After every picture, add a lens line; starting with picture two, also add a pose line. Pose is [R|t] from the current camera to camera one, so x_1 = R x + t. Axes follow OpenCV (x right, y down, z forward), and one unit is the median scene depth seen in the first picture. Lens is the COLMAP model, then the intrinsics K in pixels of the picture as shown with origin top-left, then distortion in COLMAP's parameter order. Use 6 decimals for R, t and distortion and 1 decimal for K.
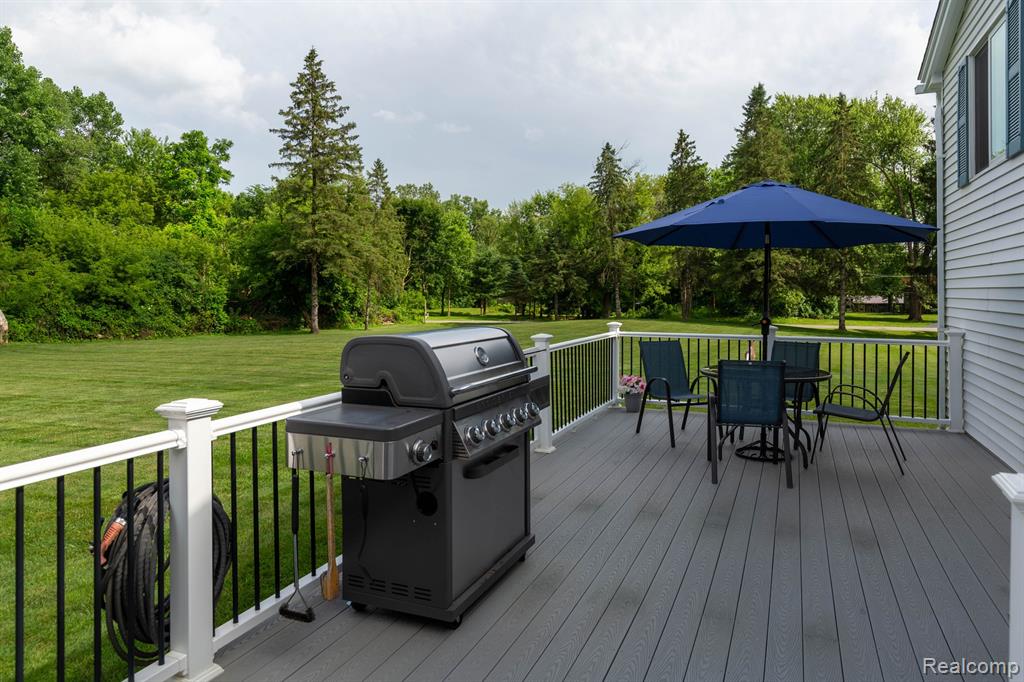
lens RADIAL K [[654.0, 0, 556.9], [0, 654.0, 293.0], [0, 0, 1]] dist [0.003208, 0.000577]
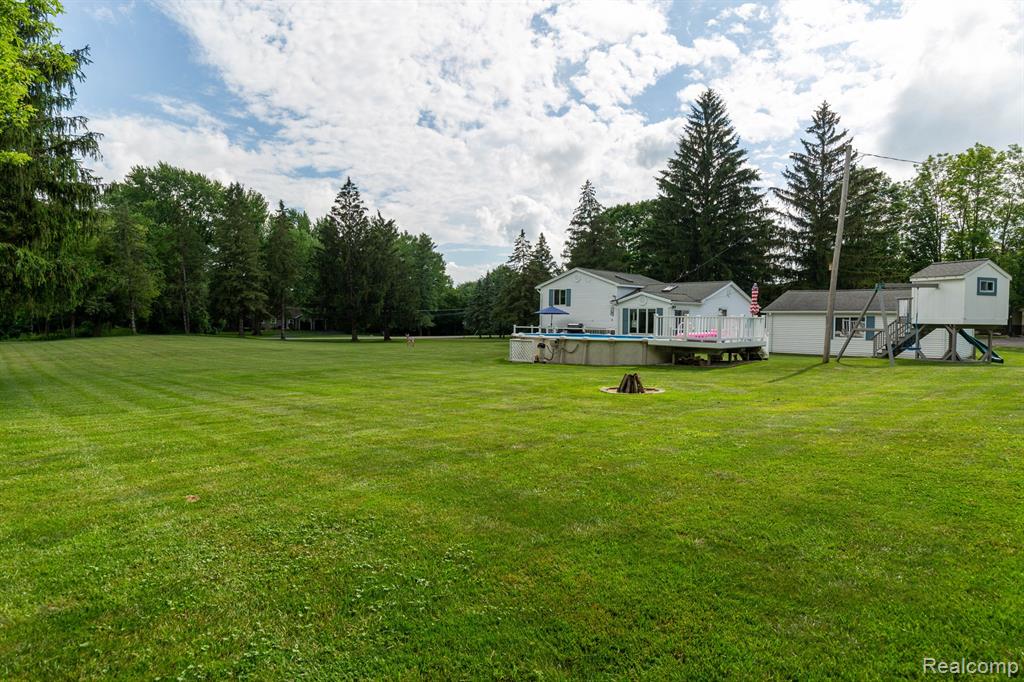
lens RADIAL K [[601.2, 0, 512.0], [0, 601.2, 341.0], [0, 0, 1]] dist [-0.000134, -0.000799]
pose [[0.390494, -0.026451, 0.920225, -0.813781], [-0.011449, 0.999370, 0.033584, 0.000933], [-0.920534, -0.023649, 0.389946, -0.173534]]
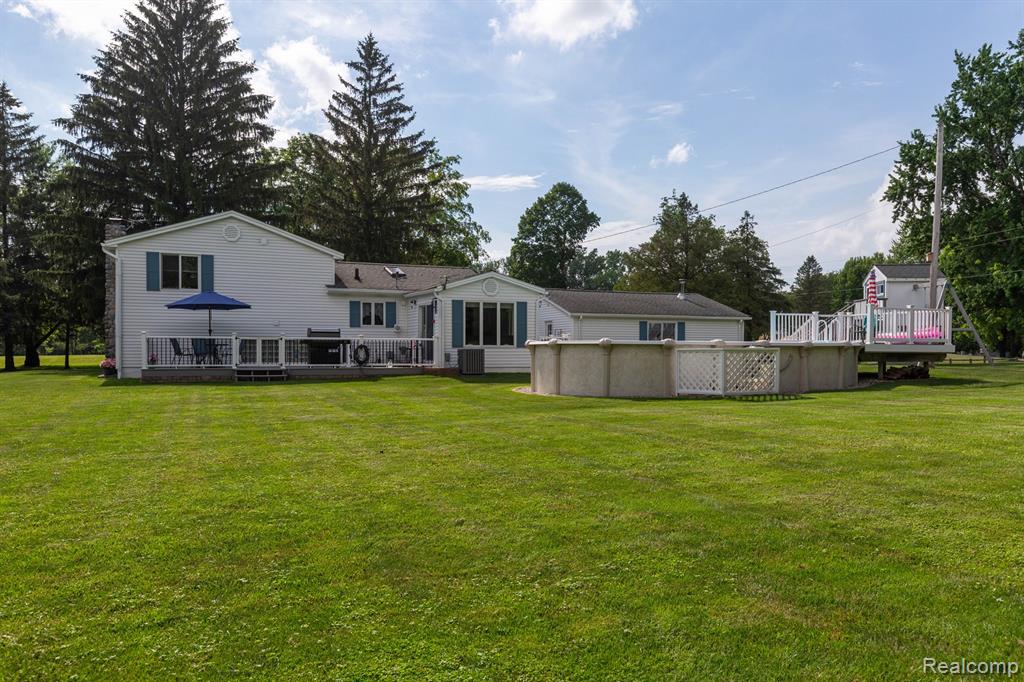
lens RADIAL K [[820.7, 0, 511.8], [0, 820.7, 362.3], [0, 0, 1]] dist [0.003562, 0.004187]
pose [[-0.686422, -0.005784, 0.727181, -0.493104], [-0.000205, 0.999970, 0.007760, 0.021785], [-0.727204, 0.005177, -0.686402, 0.350566]]
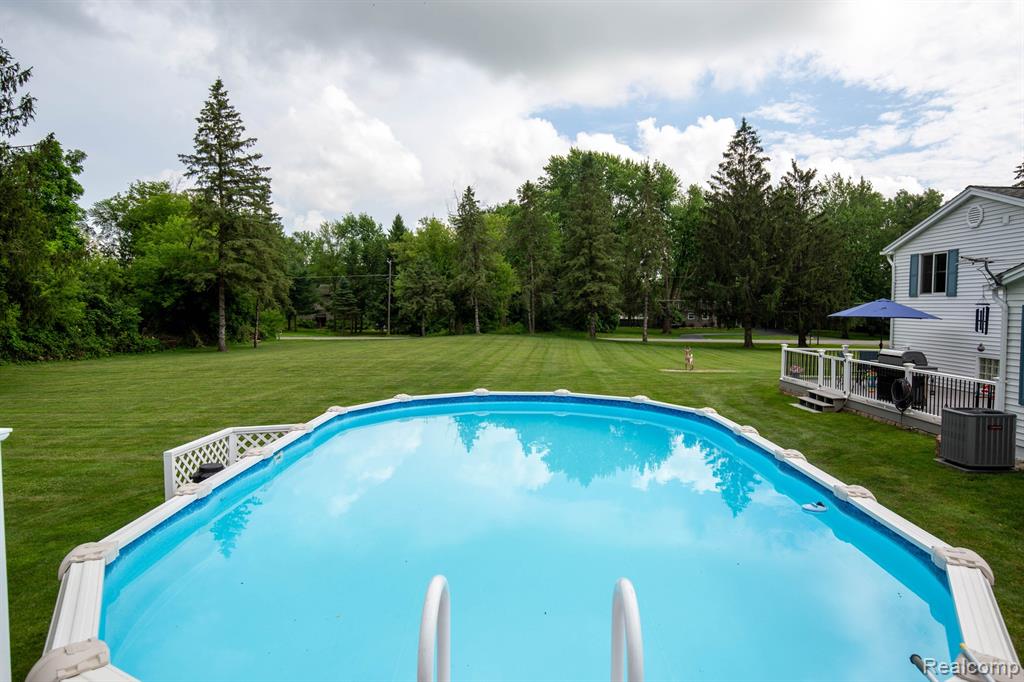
lens RADIAL K [[641.2, 0, 528.6], [0, 641.2, 335.8], [0, 0, 1]] dist [0.003271, 0.000829]
pose [[0.929620, -0.008469, 0.368423, -0.287693], [-0.008584, 0.998967, 0.044624, -0.014143], [-0.368420, -0.044646, 0.928587, -0.145804]]
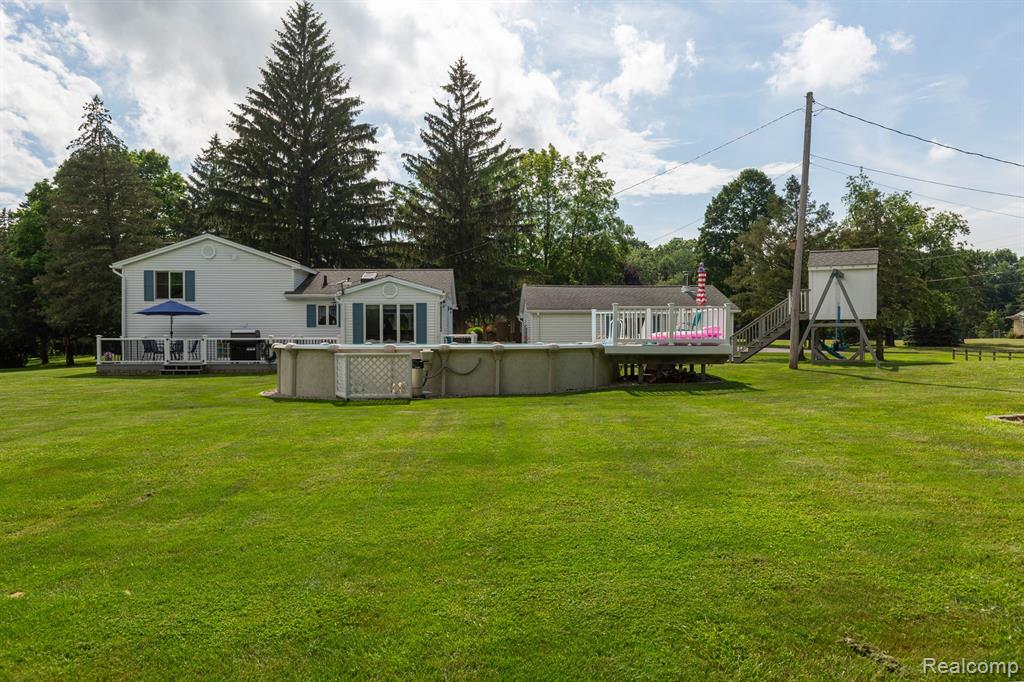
lens RADIAL K [[774.9, 0, 512.0], [0, 774.9, 341.0], [0, 0, 1]] dist [0.005919, 0.001847]
pose [[-0.384954, 0.001573, 0.922934, -0.653668], [0.003769, 0.999993, -0.000132, 0.012881], [-0.922928, 0.003427, -0.384957, 0.110471]]
